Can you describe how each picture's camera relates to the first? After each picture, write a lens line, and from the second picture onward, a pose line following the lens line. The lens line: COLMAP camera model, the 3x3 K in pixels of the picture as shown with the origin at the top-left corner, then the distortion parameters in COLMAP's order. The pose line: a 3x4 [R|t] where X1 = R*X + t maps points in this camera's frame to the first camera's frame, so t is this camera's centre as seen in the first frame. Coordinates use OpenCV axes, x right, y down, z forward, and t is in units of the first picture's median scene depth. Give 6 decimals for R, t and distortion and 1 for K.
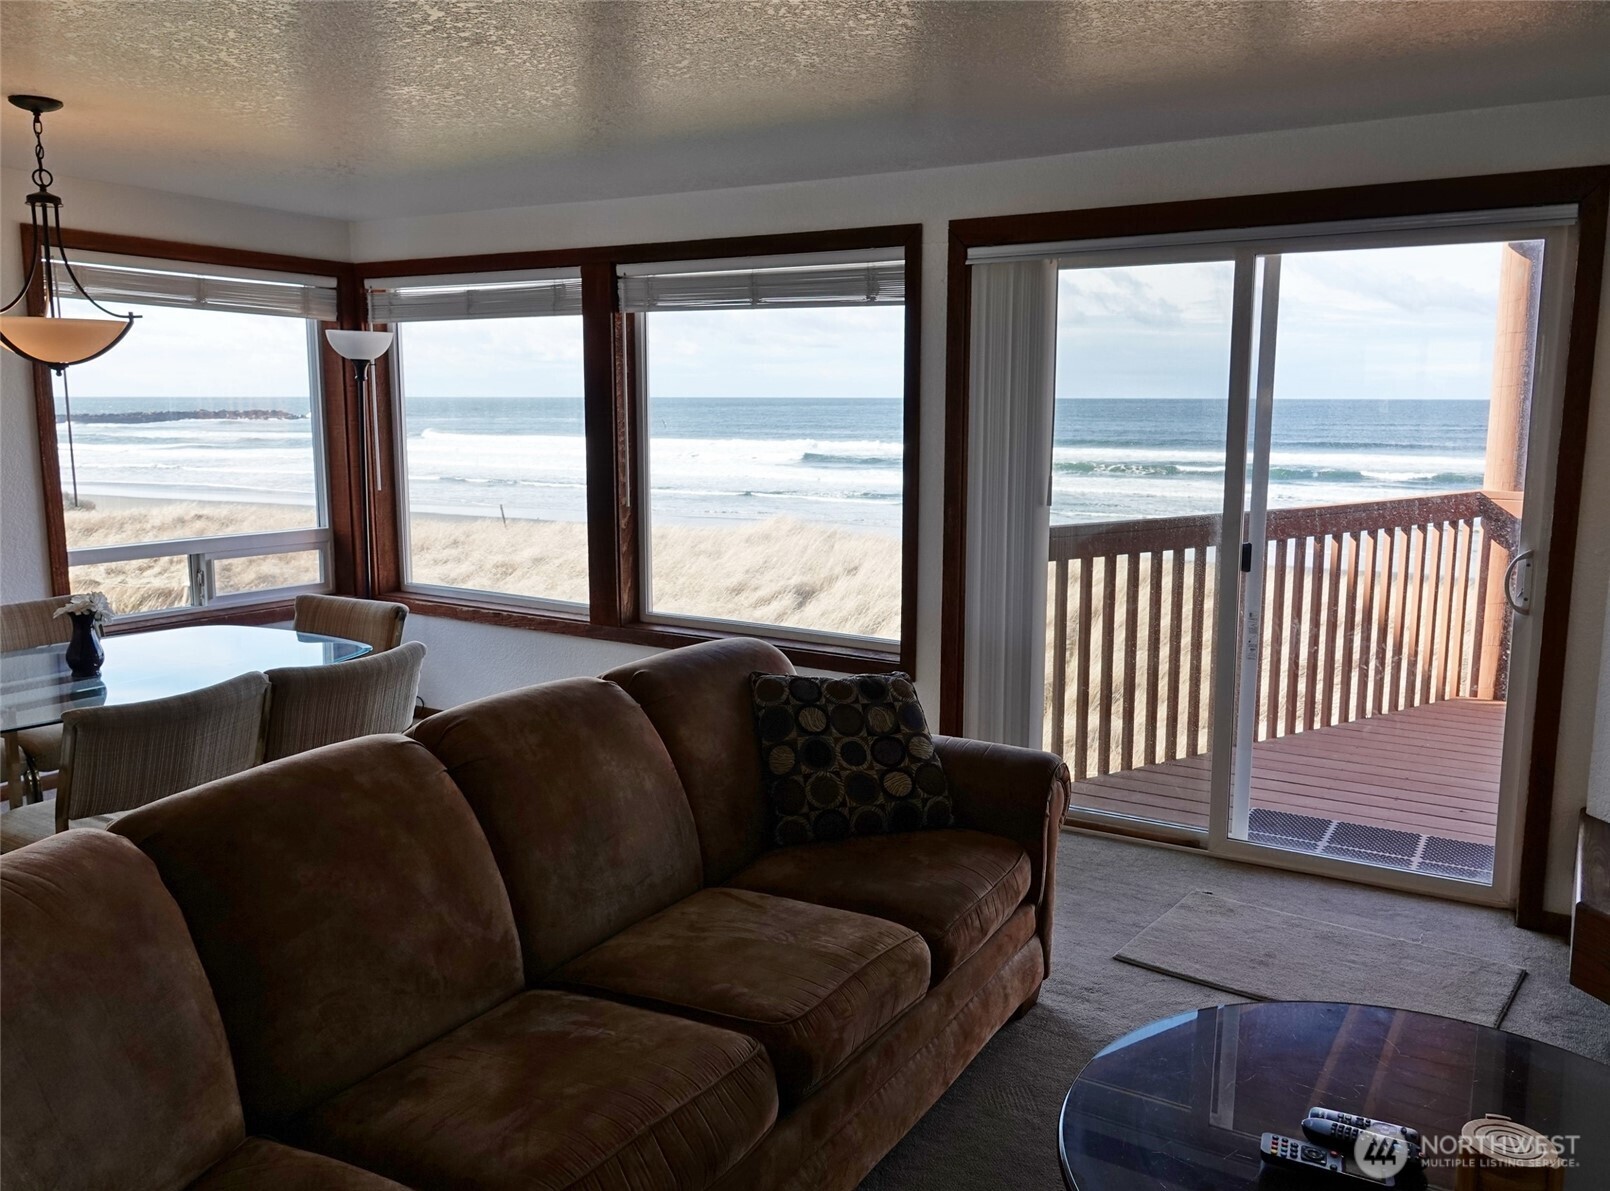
lens RADIAL K [[1280.5, 0, 804.7], [0, 1280.5, 590.5], [0, 0, 1]] dist [0.004786, 0.002936]
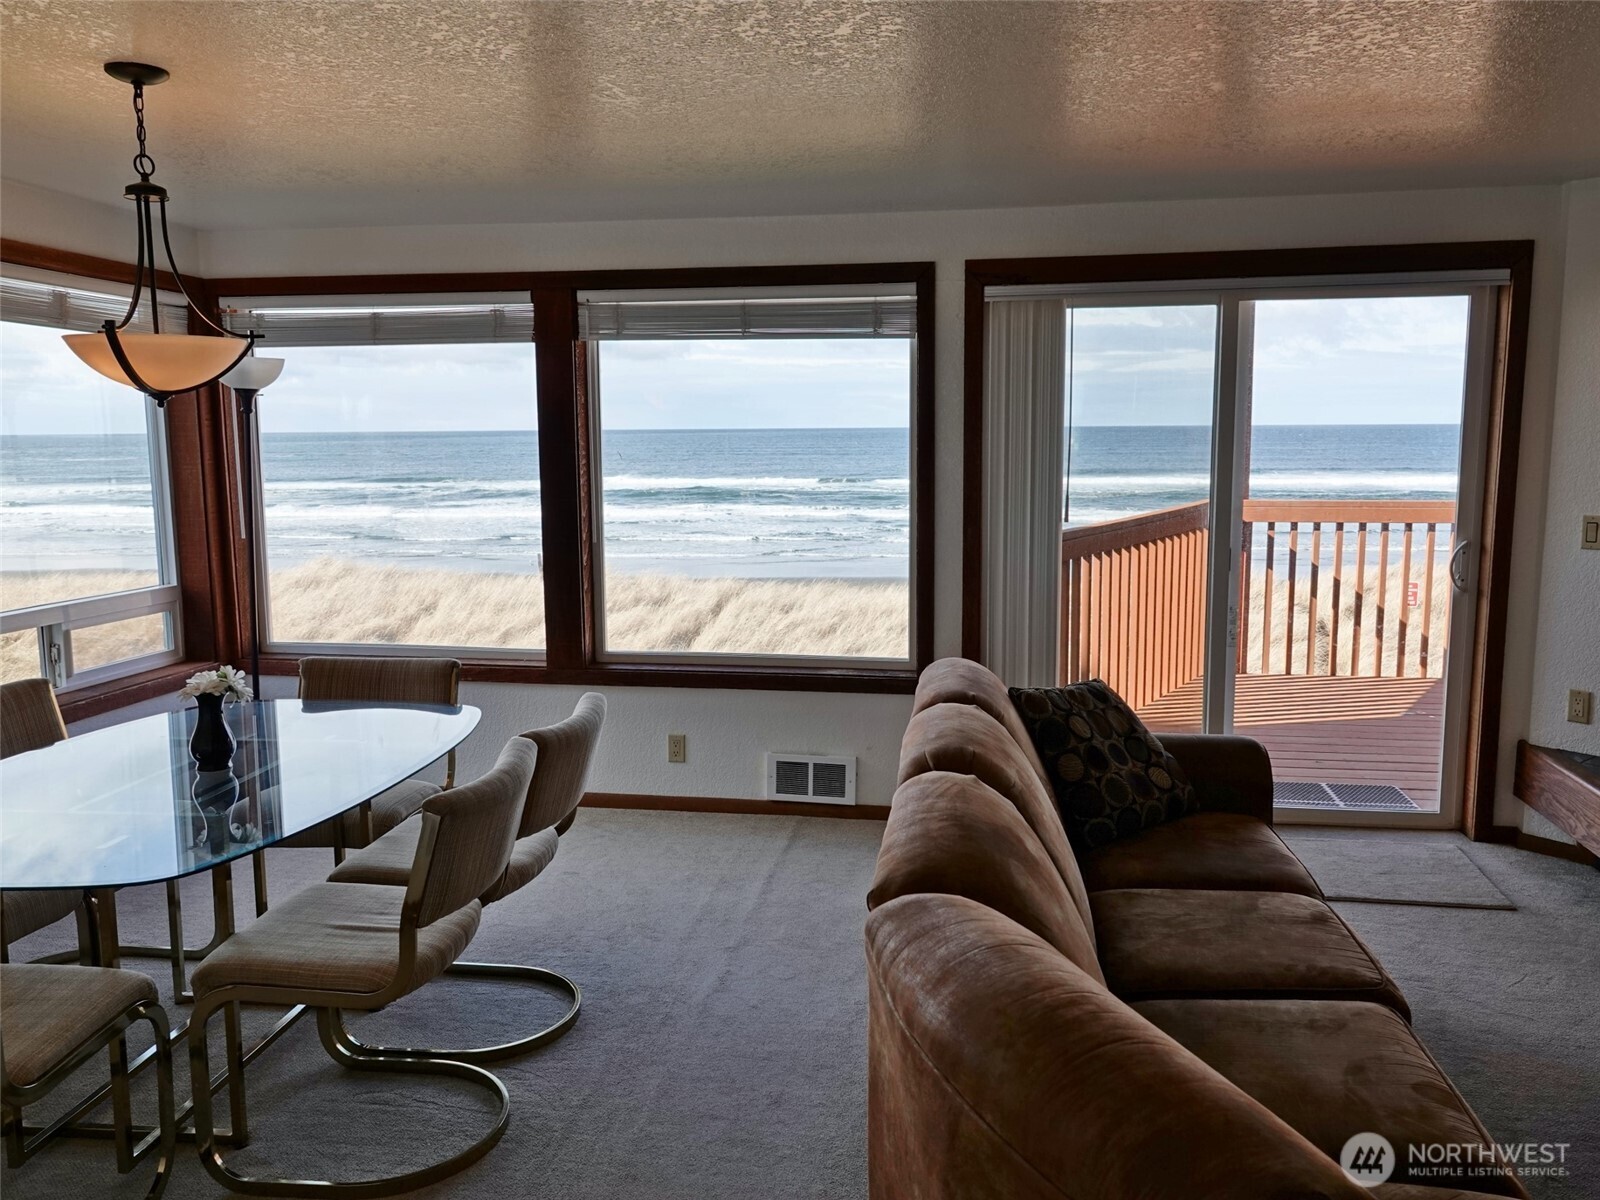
lens RADIAL K [[1258.2, 0, 800.6], [0, 1258.2, 596.3], [0, 0, 1]] dist [0.010086, -0.004249]
pose [[0.922756, -0.060508, 0.380604, -0.361561], [0.067549, 0.997703, -0.005157, -0.010429], [-0.379418, 0.030468, 0.924724, 0.073420]]
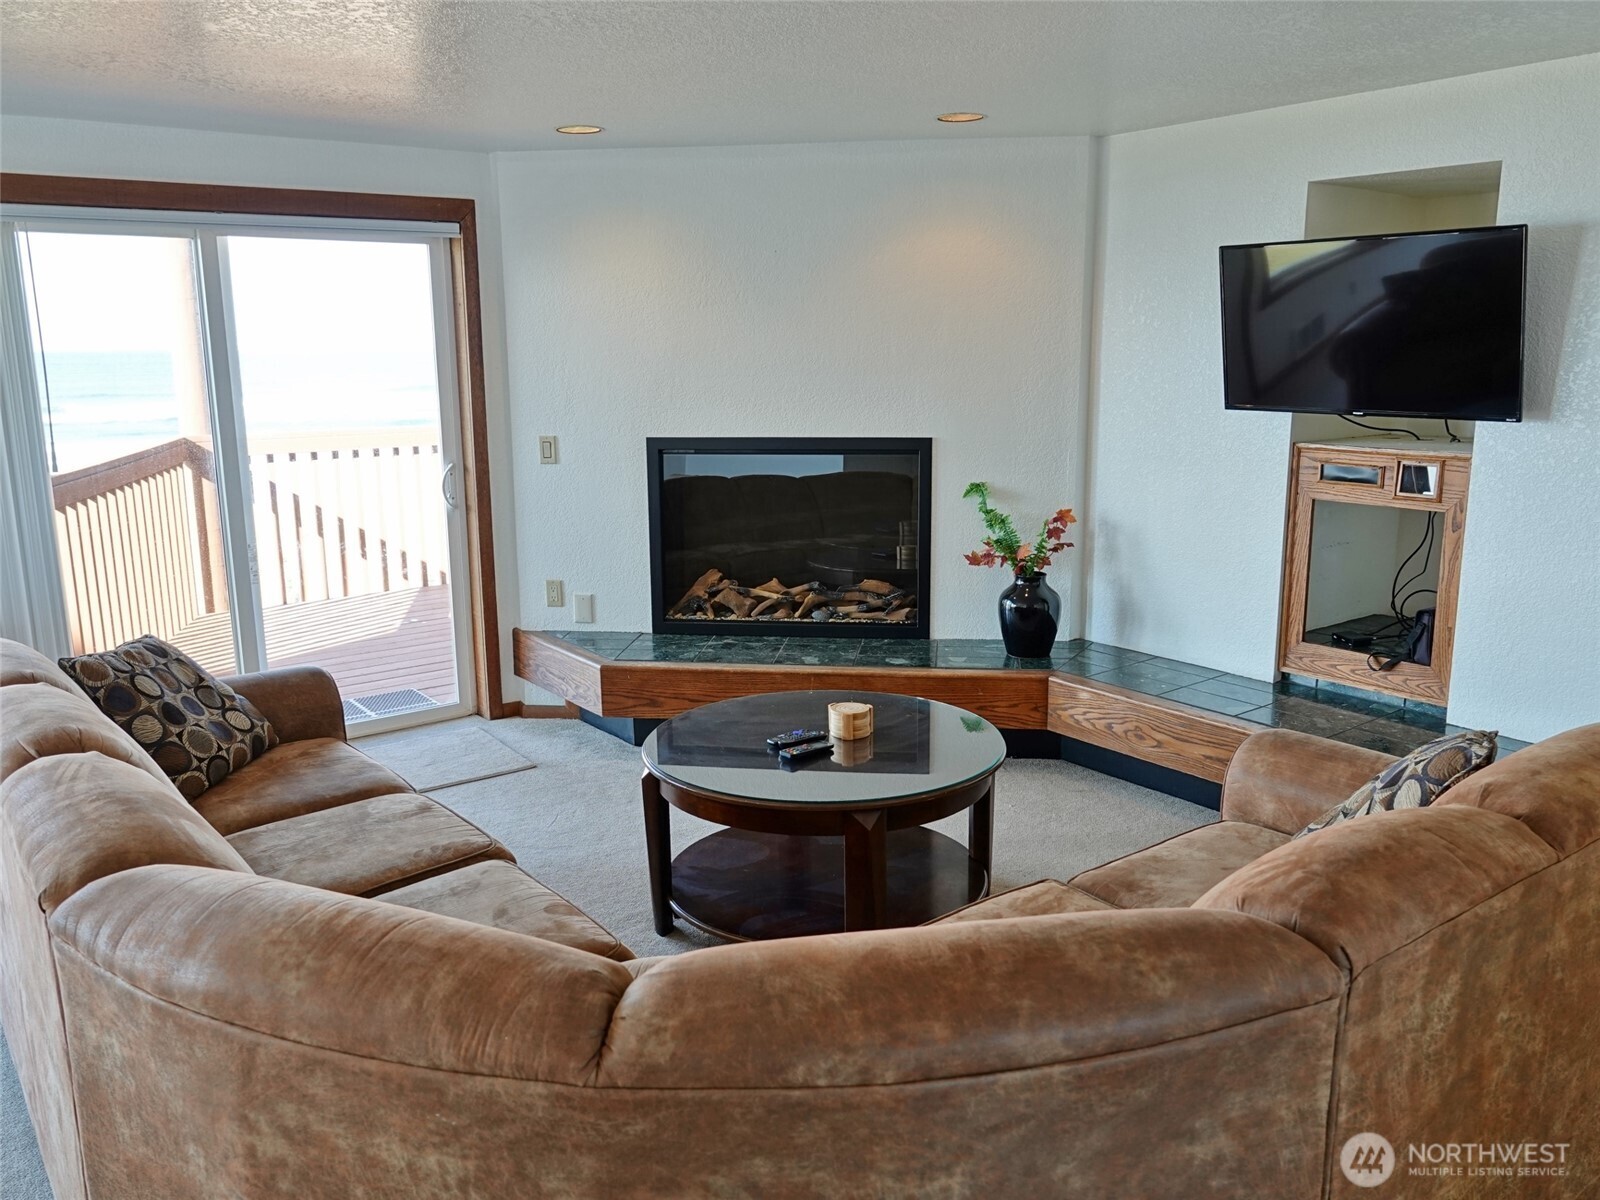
lens RADIAL K [[1255.6, 0, 800.0], [0, 1255.6, 600.0], [0, 0, 1]] dist [0.008237, -0.005820]
pose [[0.362483, -0.193074, 0.911772, -0.426283], [0.151620, 0.977490, 0.146712, -0.020566], [-0.919575, 0.085062, 0.383597, 0.081365]]
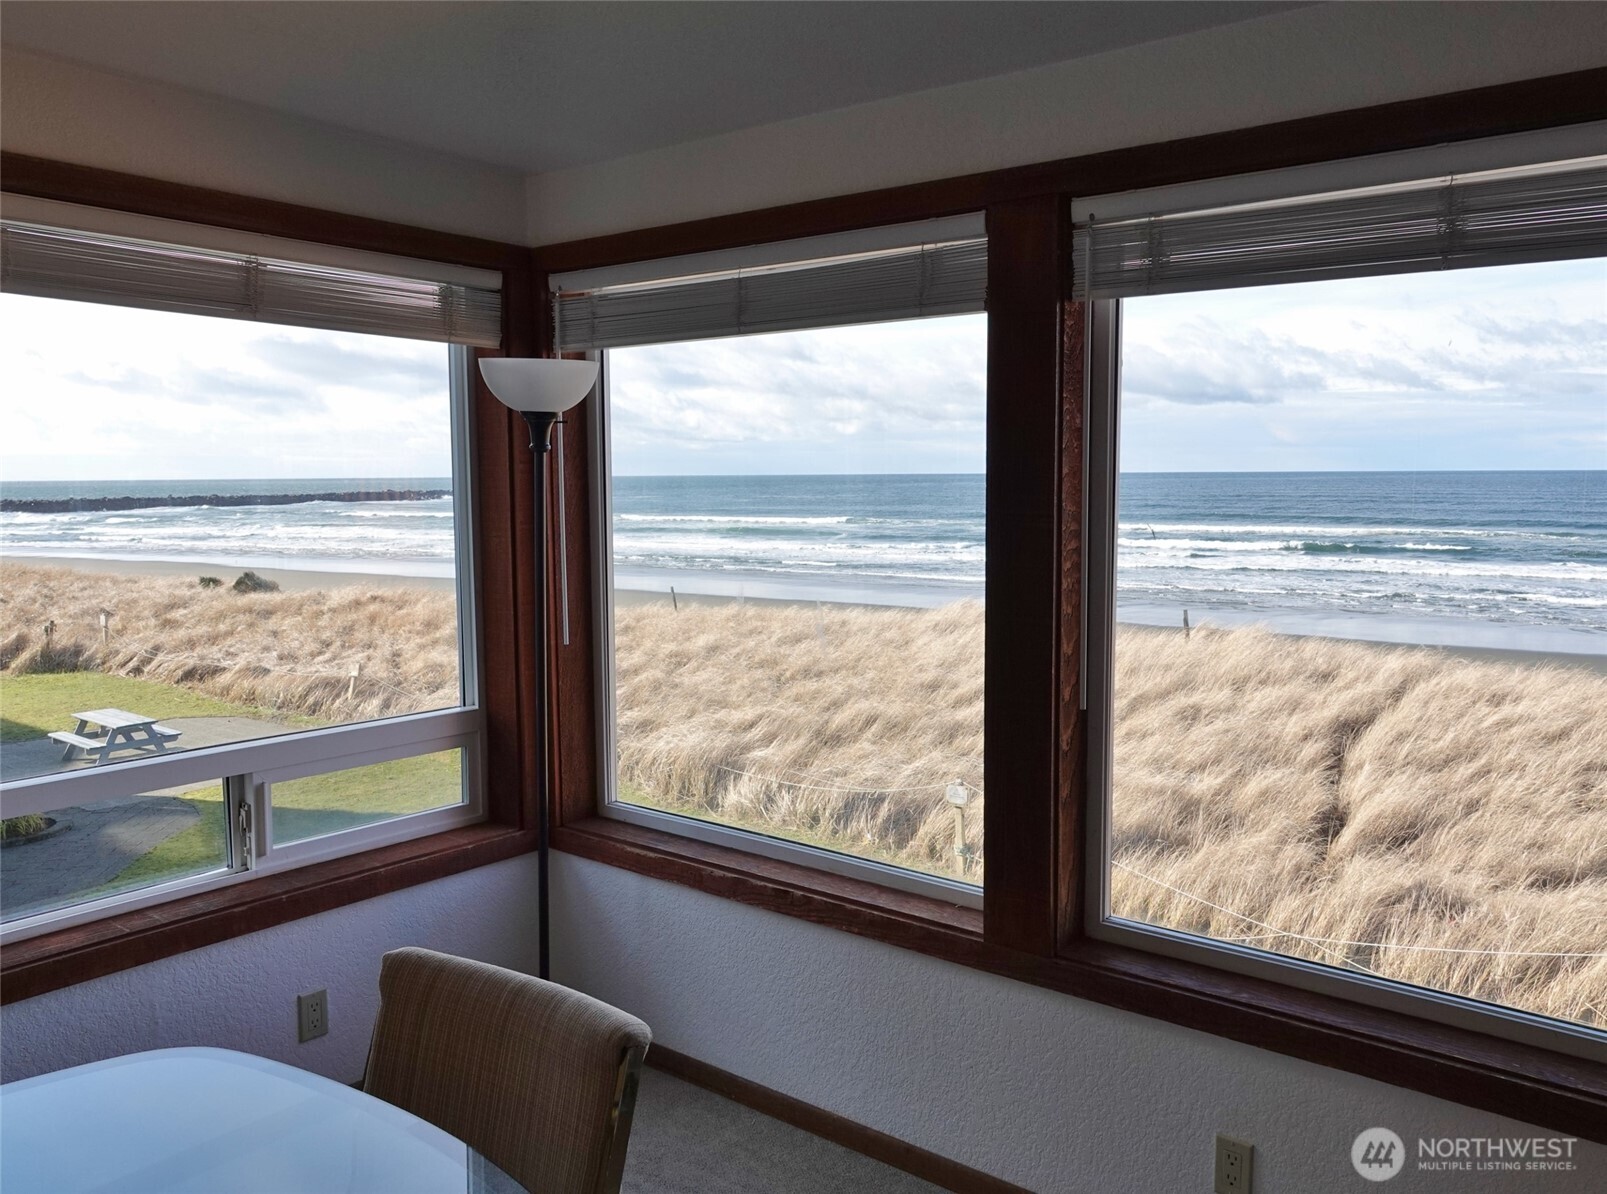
lens RADIAL K [[1264.0, 0, 807.5], [0, 1264.0, 593.1], [0, 0, 1]] dist [0.002341, 0.007389]
pose [[0.993054, 0.003435, -0.117613, -0.186733], [-0.010061, 0.998392, -0.055788, -0.082497], [0.117233, 0.056584, 0.991491, 0.532416]]
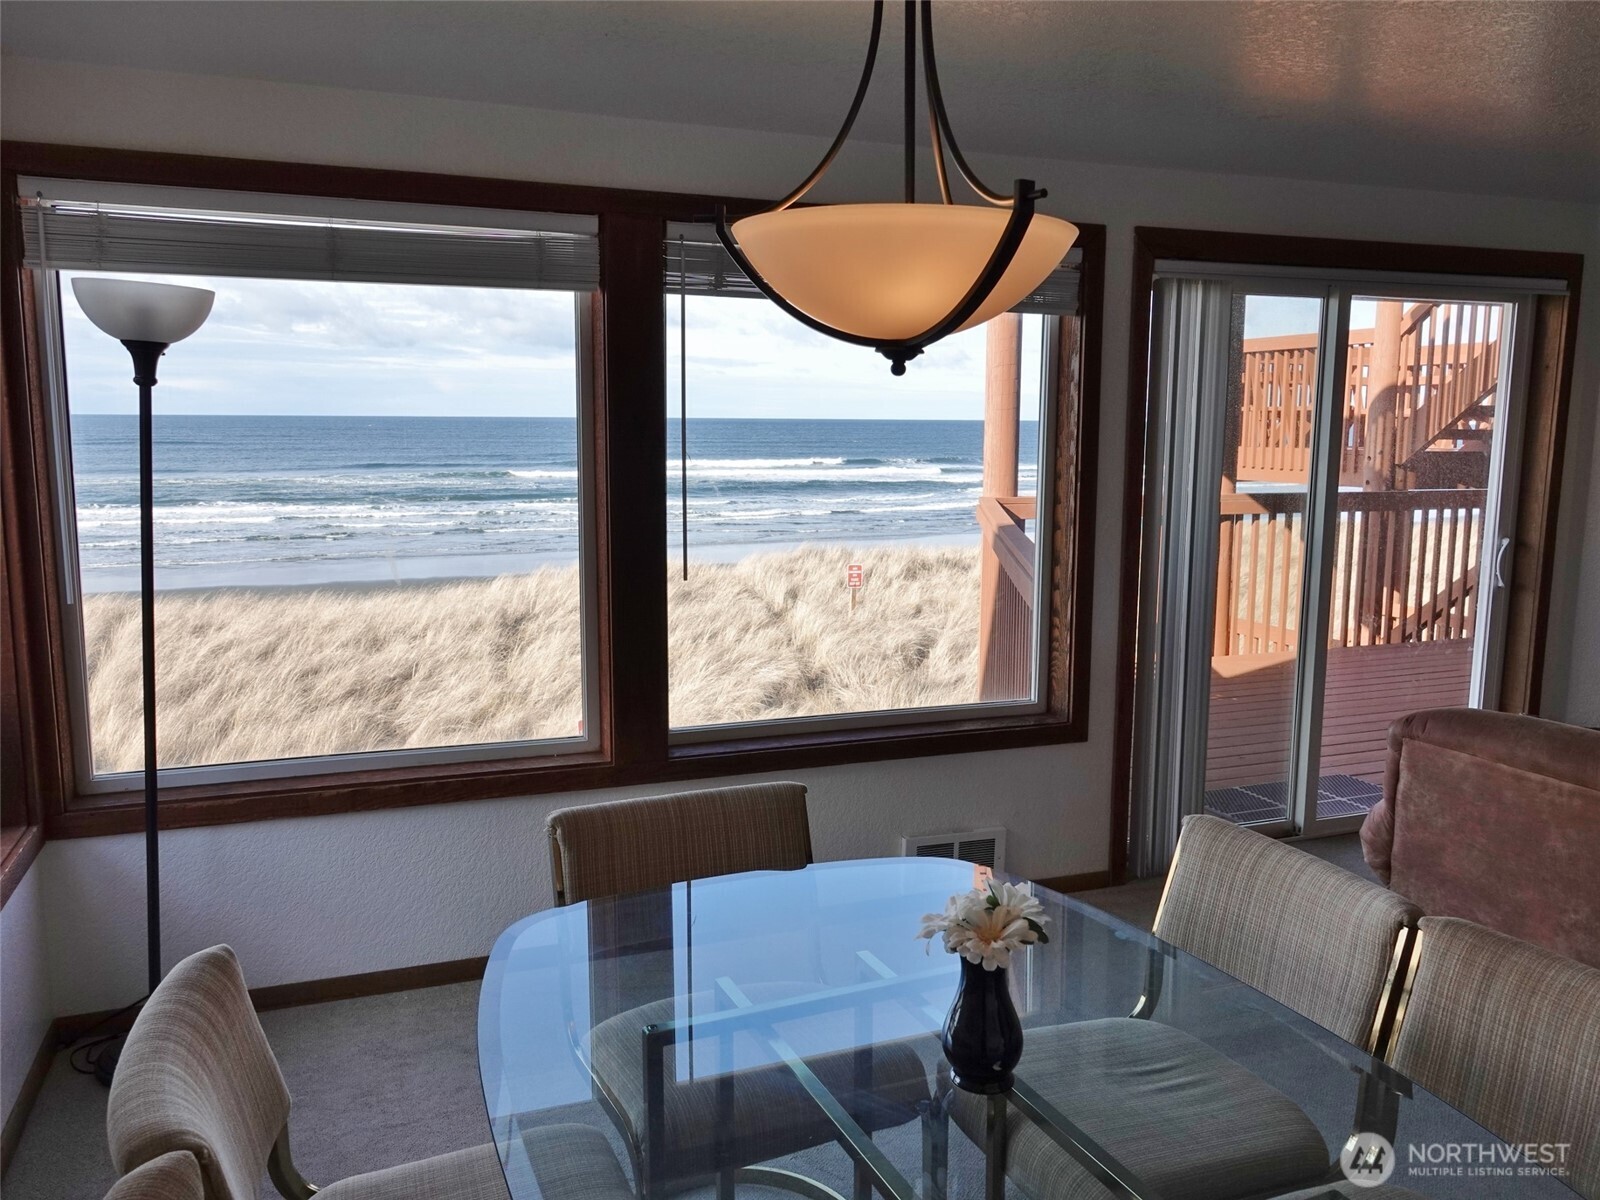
lens RADIAL K [[1258.2, 0, 800.6], [0, 1258.2, 596.3], [0, 0, 1]] dist [0.010086, -0.004249]
pose [[0.603723, -0.109912, 0.789580, -0.638748], [0.114980, 0.992099, 0.050188, -0.085077], [-0.788858, 0.060487, 0.611591, 0.551617]]
